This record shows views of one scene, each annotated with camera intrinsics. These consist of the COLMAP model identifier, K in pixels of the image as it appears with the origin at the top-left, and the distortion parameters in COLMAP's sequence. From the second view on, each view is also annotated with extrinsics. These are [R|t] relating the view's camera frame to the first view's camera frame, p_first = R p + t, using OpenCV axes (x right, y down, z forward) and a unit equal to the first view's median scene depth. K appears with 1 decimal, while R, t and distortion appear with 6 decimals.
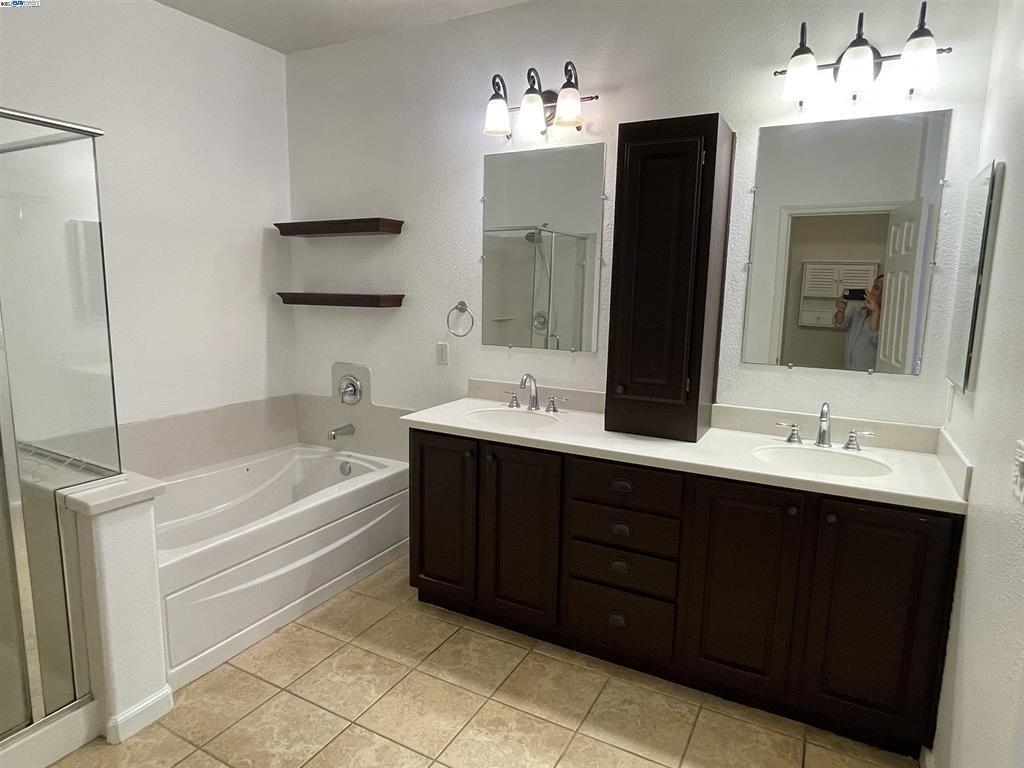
lens RADIAL K [[612.3, 0, 511.9], [0, 612.3, 382.1], [0, 0, 1]] dist [-0.004824, -0.002188]
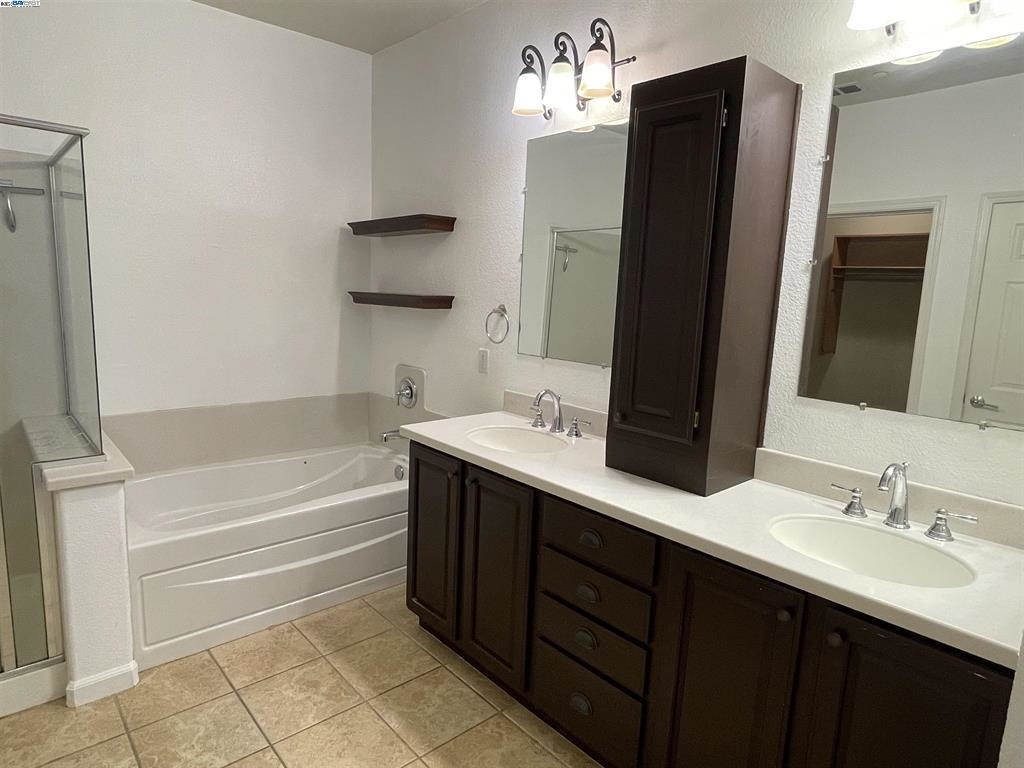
lens RADIAL K [[612.3, 0, 510.6], [0, 612.3, 386.3], [0, 0, 1]] dist [-0.004824, -0.002188]
pose [[0.939263, 0.072165, -0.335524, 0.298710], [-0.073707, 0.997247, 0.008155, -0.024208], [0.335189, 0.017071, 0.941996, 0.189623]]
